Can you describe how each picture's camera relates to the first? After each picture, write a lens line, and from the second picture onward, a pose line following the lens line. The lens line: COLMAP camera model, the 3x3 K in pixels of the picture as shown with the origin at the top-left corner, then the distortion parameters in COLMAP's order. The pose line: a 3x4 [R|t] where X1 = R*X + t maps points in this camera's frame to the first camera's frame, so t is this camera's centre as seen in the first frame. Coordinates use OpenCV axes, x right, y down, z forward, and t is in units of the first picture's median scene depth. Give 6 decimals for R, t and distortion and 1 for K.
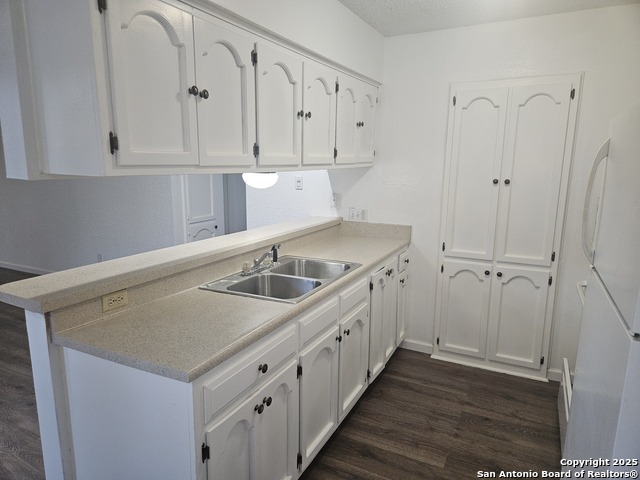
lens RADIAL K [[421.1, 0, 319.4], [0, 421.1, 241.2], [0, 0, 1]] dist [0.033460, -0.021781]
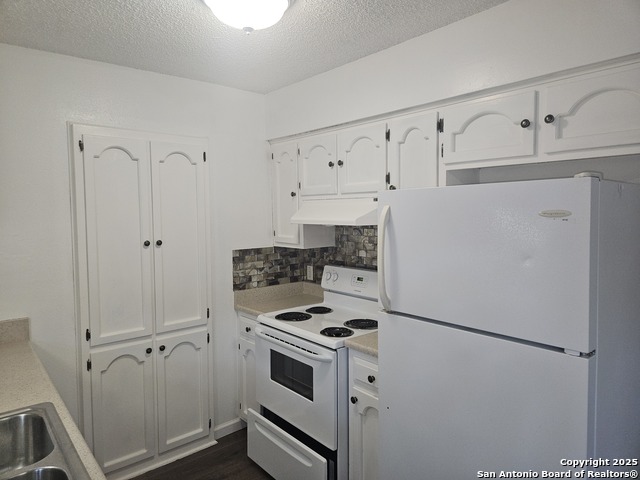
lens RADIAL K [[421.1, 0, 326.7], [0, 421.1, 226.6], [0, 0, 1]] dist [0.033460, -0.021781]
pose [[0.382288, -0.043876, 0.923001, -0.237007], [0.177446, 0.983767, -0.026730, -0.083240], [-0.906846, 0.174001, 0.383868, 0.313941]]
